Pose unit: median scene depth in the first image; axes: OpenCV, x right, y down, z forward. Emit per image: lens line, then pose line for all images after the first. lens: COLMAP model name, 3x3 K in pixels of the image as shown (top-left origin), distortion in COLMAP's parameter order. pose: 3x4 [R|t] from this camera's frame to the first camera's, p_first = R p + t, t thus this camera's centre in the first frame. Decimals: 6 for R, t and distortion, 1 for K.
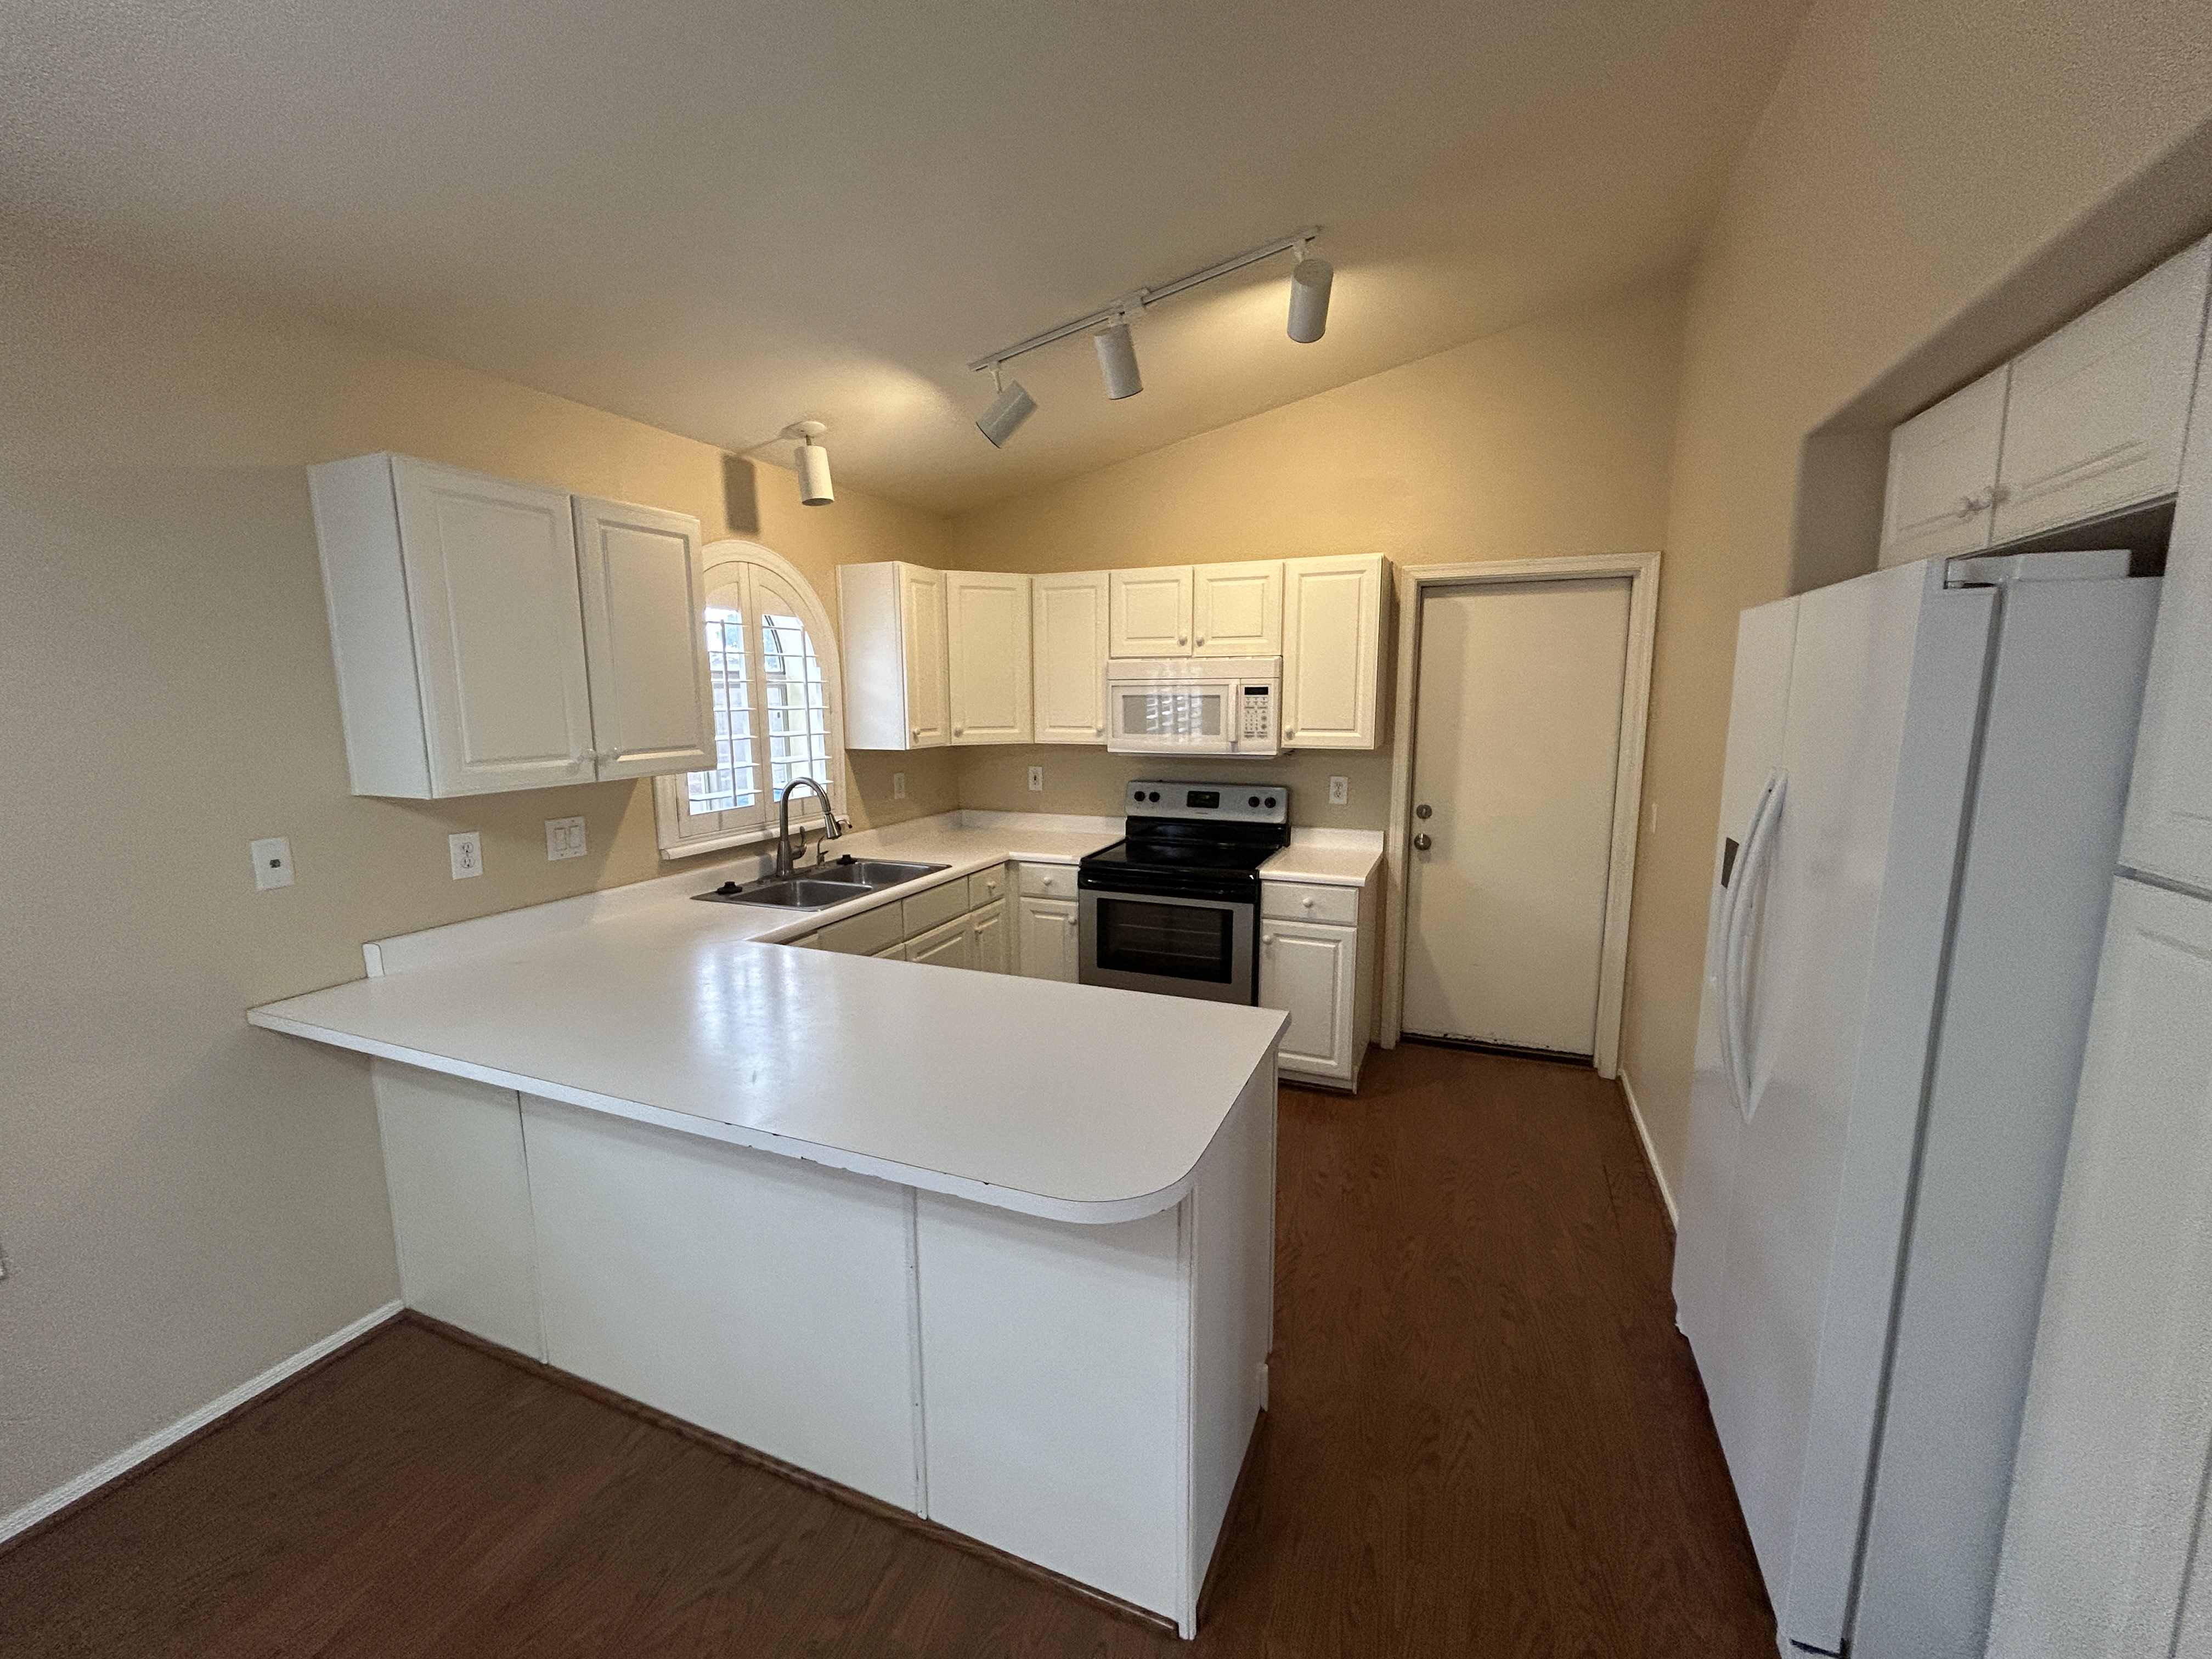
lens RADIAL K [[896.7, 0, 1104.4], [0, 896.7, 830.9], [0, 0, 1]] dist [0.001592, -0.000518]
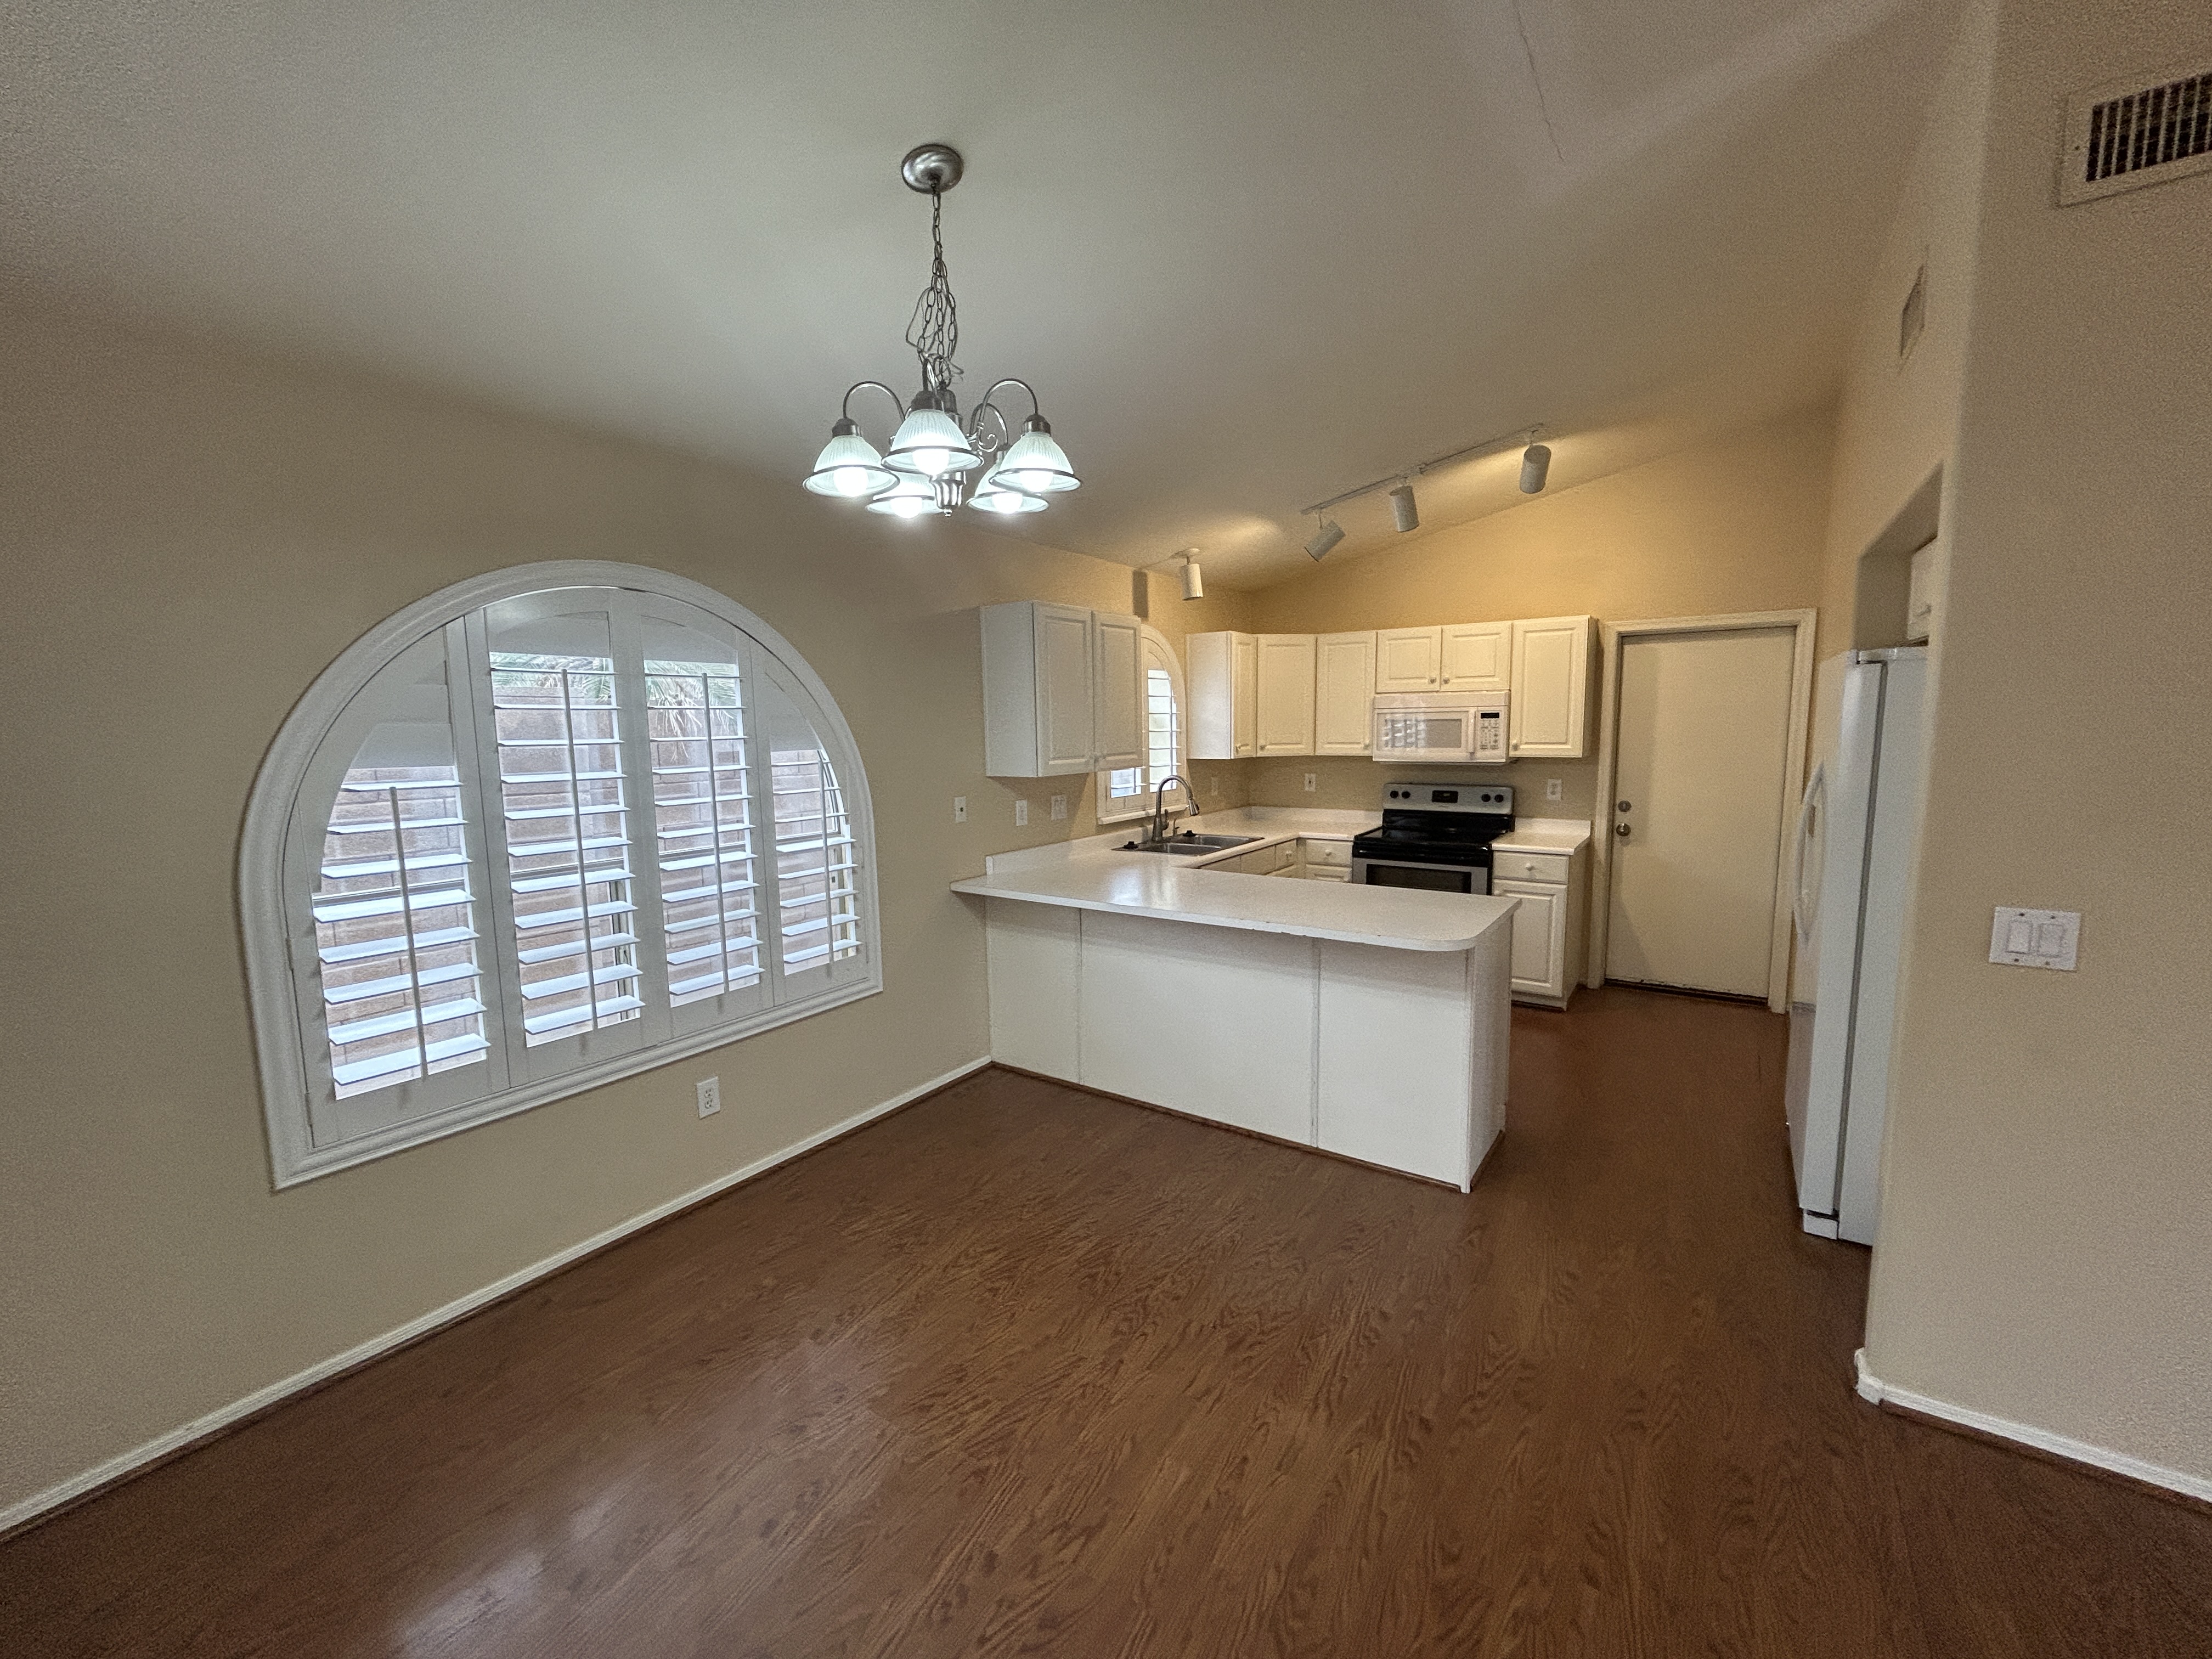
lens RADIAL K [[896.7, 0, 1107.3], [0, 896.7, 832.0], [0, 0, 1]] dist [0.001592, -0.000518]
pose [[0.978054, 0.015392, -0.207781, -0.121625], [-0.021545, 0.999393, -0.027381, 0.076544], [0.207234, 0.031257, 0.977792, -0.486515]]
